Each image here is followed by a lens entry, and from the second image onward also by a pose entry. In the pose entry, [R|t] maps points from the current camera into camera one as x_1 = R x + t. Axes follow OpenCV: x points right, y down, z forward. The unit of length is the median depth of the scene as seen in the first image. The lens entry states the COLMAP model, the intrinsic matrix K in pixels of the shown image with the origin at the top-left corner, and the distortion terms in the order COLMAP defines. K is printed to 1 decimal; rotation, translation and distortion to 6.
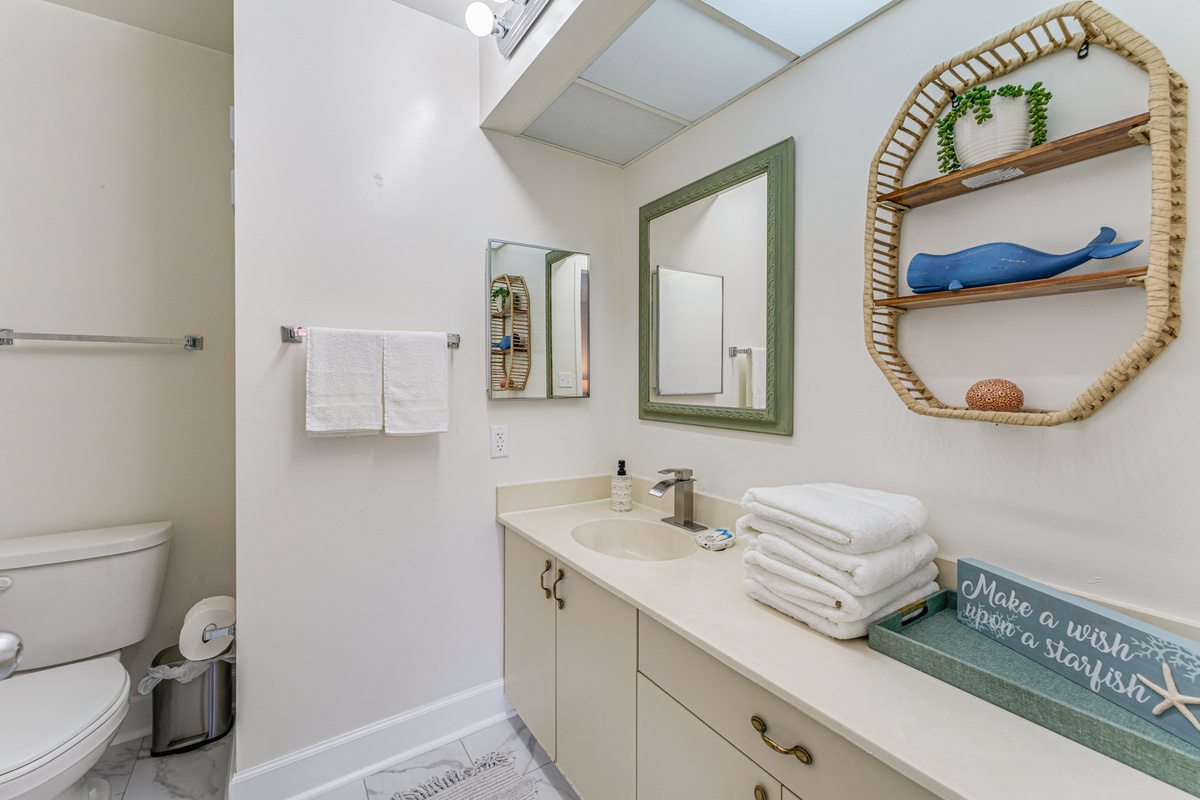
lens RADIAL K [[503.7, 0, 608.9], [0, 503.7, 380.2], [0, 0, 1]] dist [0.001922, -0.000024]
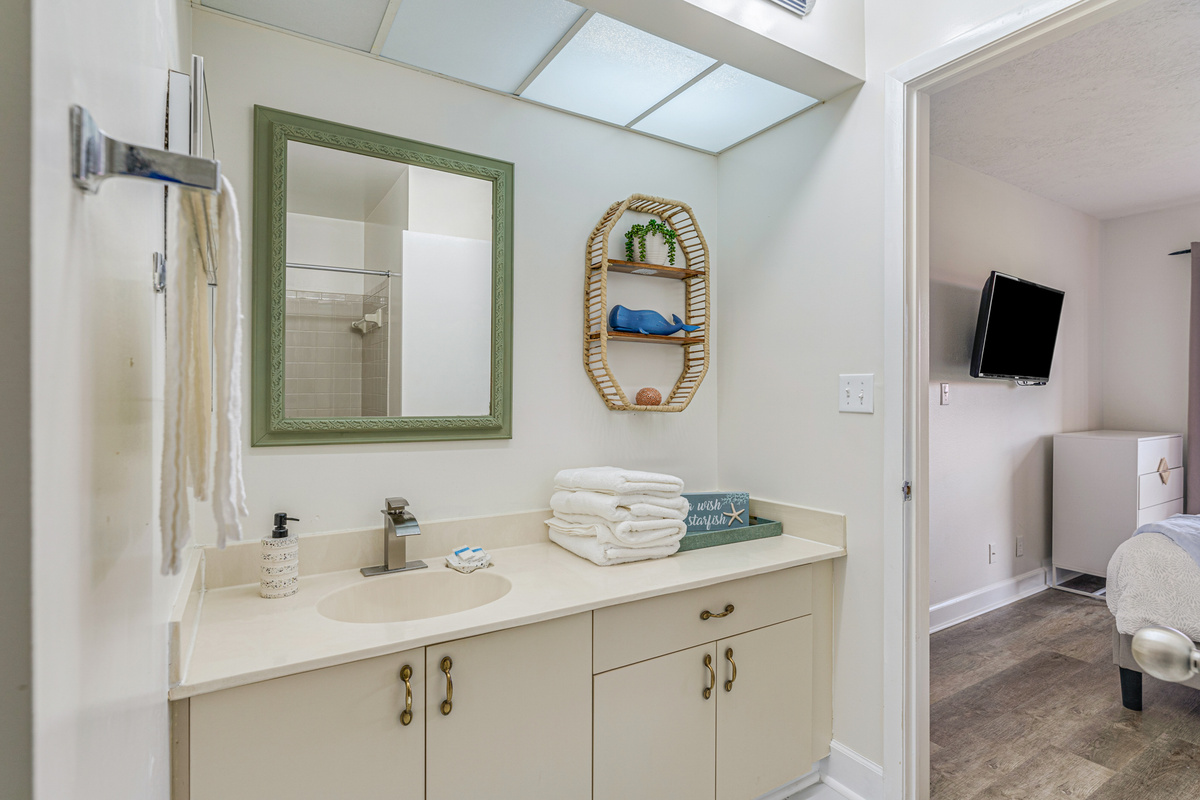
lens RADIAL K [[587.9, 0, 599.9], [0, 587.9, 394.8], [0, 0, 1]] dist [0.000412, -0.000148]
pose [[0.038265, 0.001455, 0.999267, -1.114674], [-0.002107, 0.999997, -0.001375, 0.023237], [-0.999265, -0.002053, 0.038268, 0.952586]]
